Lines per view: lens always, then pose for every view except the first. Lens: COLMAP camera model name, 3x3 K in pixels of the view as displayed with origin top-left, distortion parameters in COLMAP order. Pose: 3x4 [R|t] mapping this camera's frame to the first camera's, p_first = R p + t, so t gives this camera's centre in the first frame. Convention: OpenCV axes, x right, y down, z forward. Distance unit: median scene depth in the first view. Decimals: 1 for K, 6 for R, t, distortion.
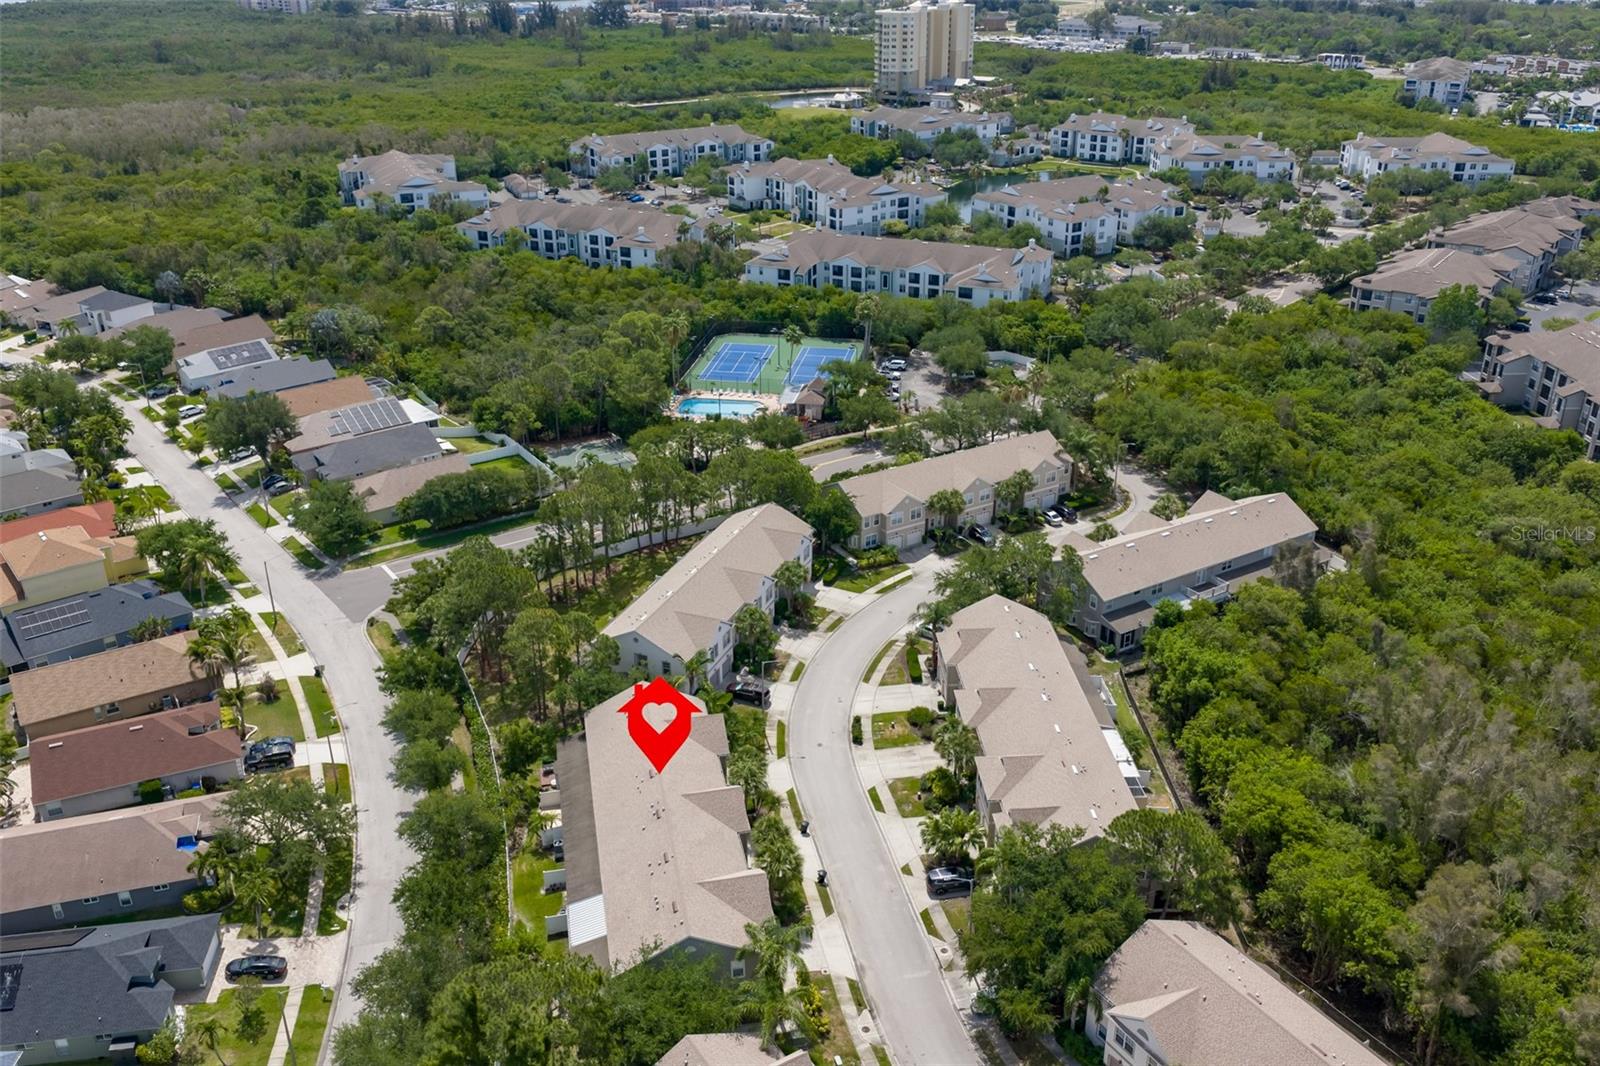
lens RADIAL K [[1322.6, 0, 803.6], [0, 1322.6, 534.9], [0, 0, 1]] dist [0.010700, -0.025452]
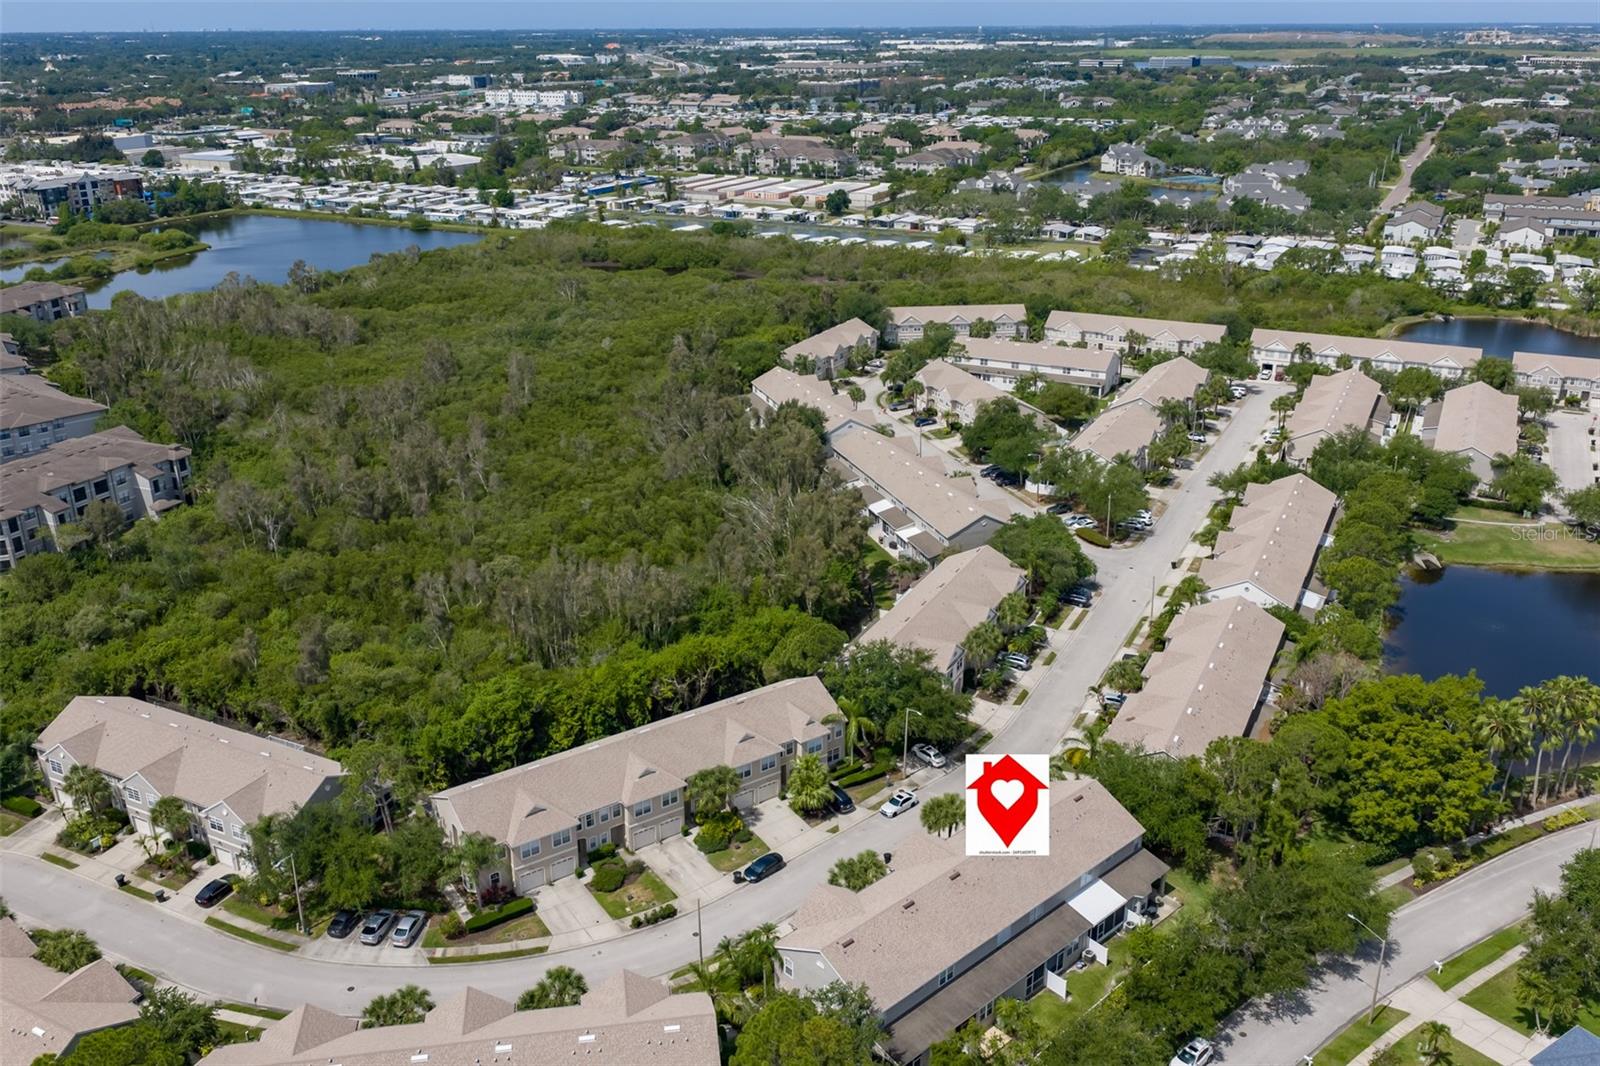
lens RADIAL K [[1322.6, 0, 803.6], [0, 1322.6, 534.9], [0, 0, 1]] dist [0.010700, -0.025452]
pose [[-0.524040, -0.297963, 0.797872, -0.280072], [0.365586, 0.767417, 0.526706, -0.209507], [-0.769239, 0.567706, -0.293225, 0.457555]]
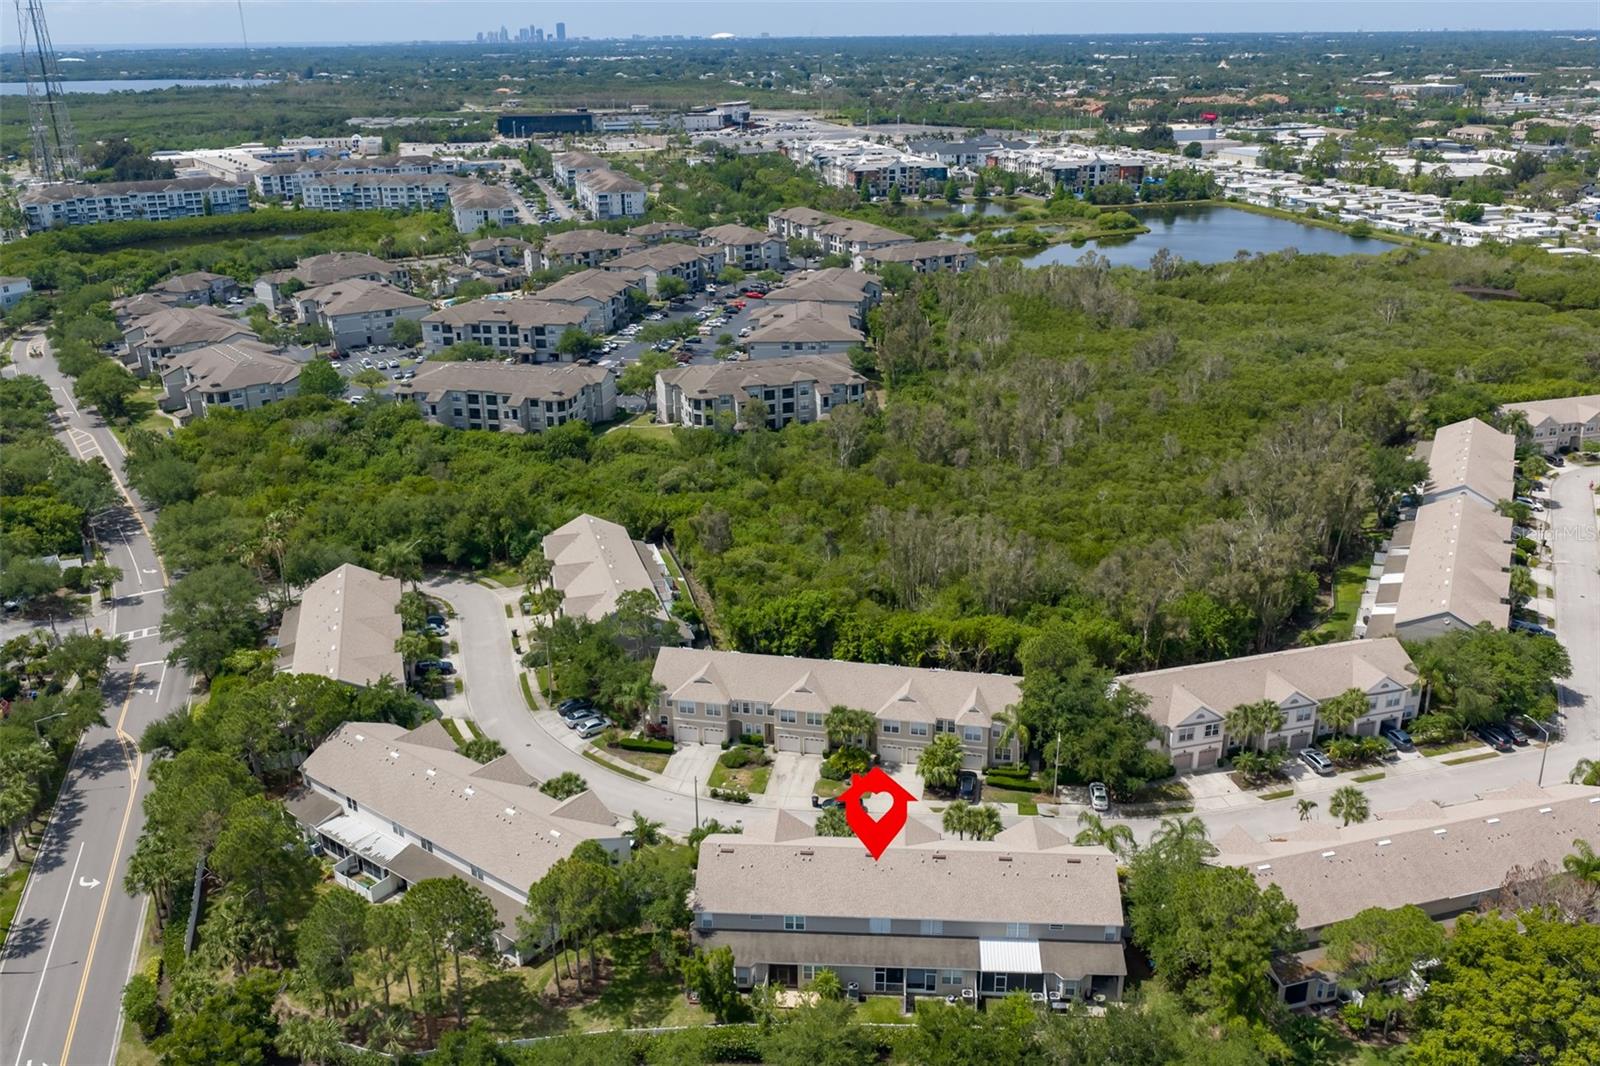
lens RADIAL K [[1322.6, 0, 803.6], [0, 1322.6, 534.9], [0, 0, 1]] dist [0.010700, -0.025452]
pose [[0.260696, -0.338182, 0.904251, -0.354057], [0.413427, 0.885517, 0.211984, -0.100068], [-0.872419, 0.318579, 0.370664, 0.222087]]
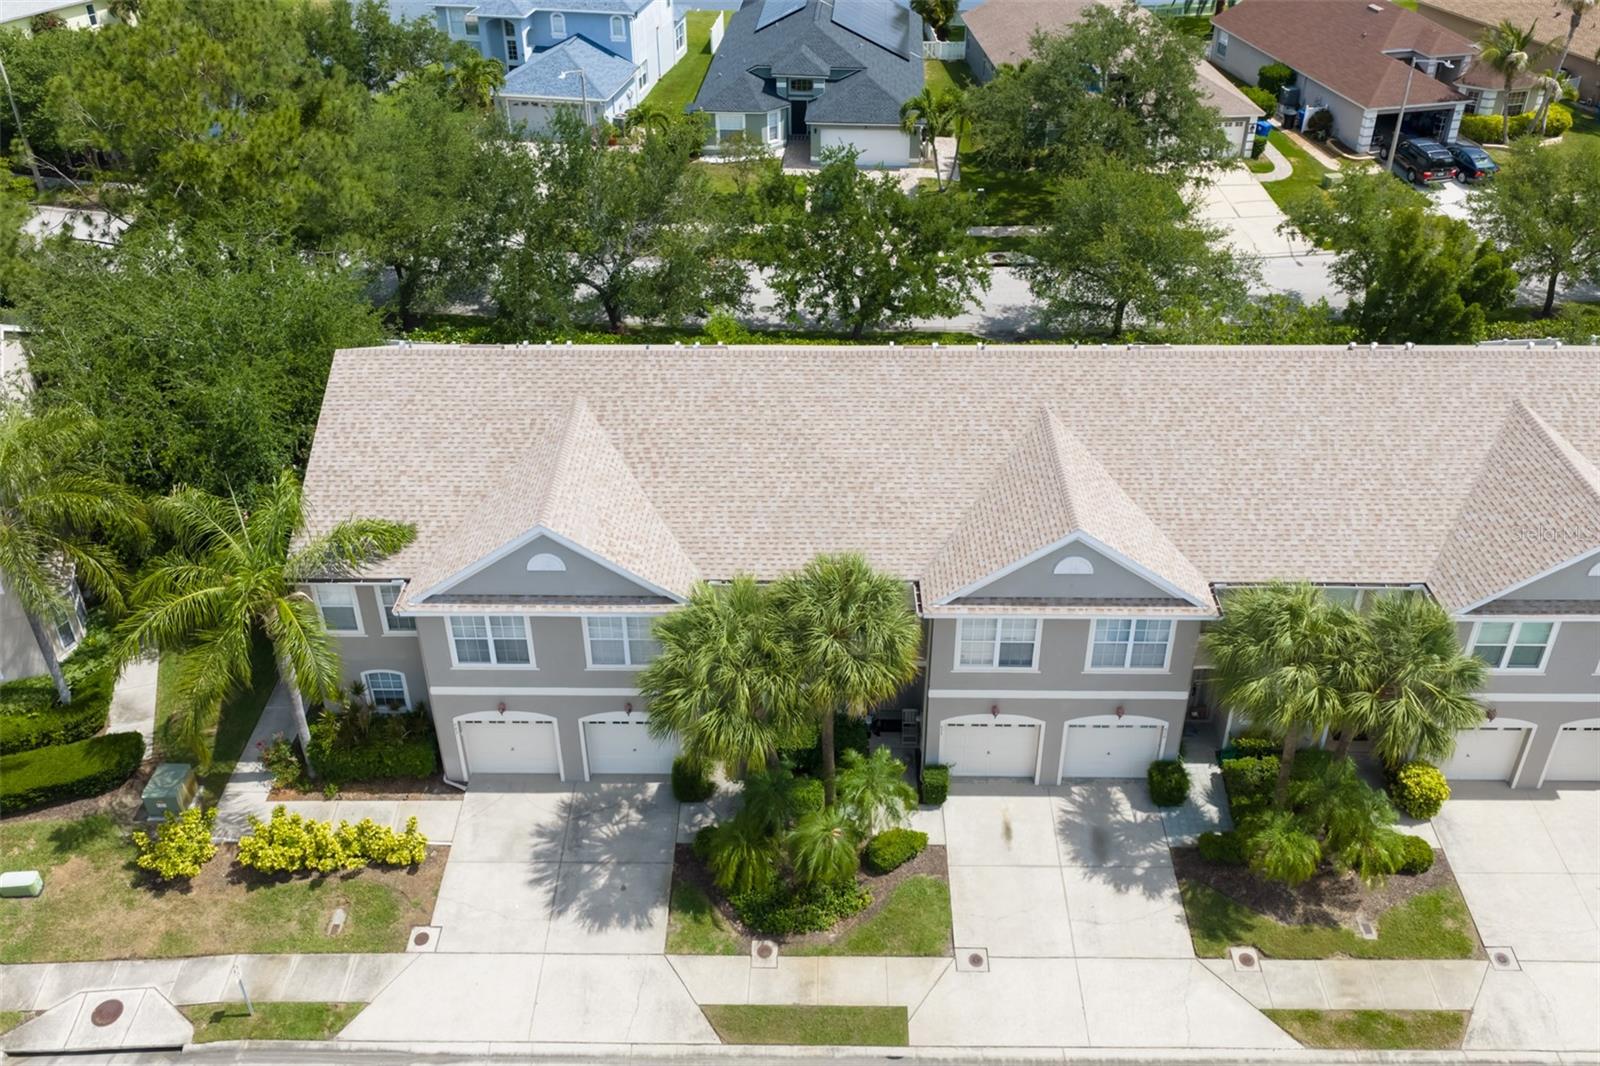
lens RADIAL K [[1343.9, 0, 810.4], [0, 1343.9, 449.7], [0, 0, 1]] dist [-0.002505, -0.001264]
pose [[-0.219692, 0.522741, -0.823697, 0.060277], [-0.405970, 0.718760, 0.564423, 0.021223], [0.887088, 0.458395, 0.054311, 0.343107]]
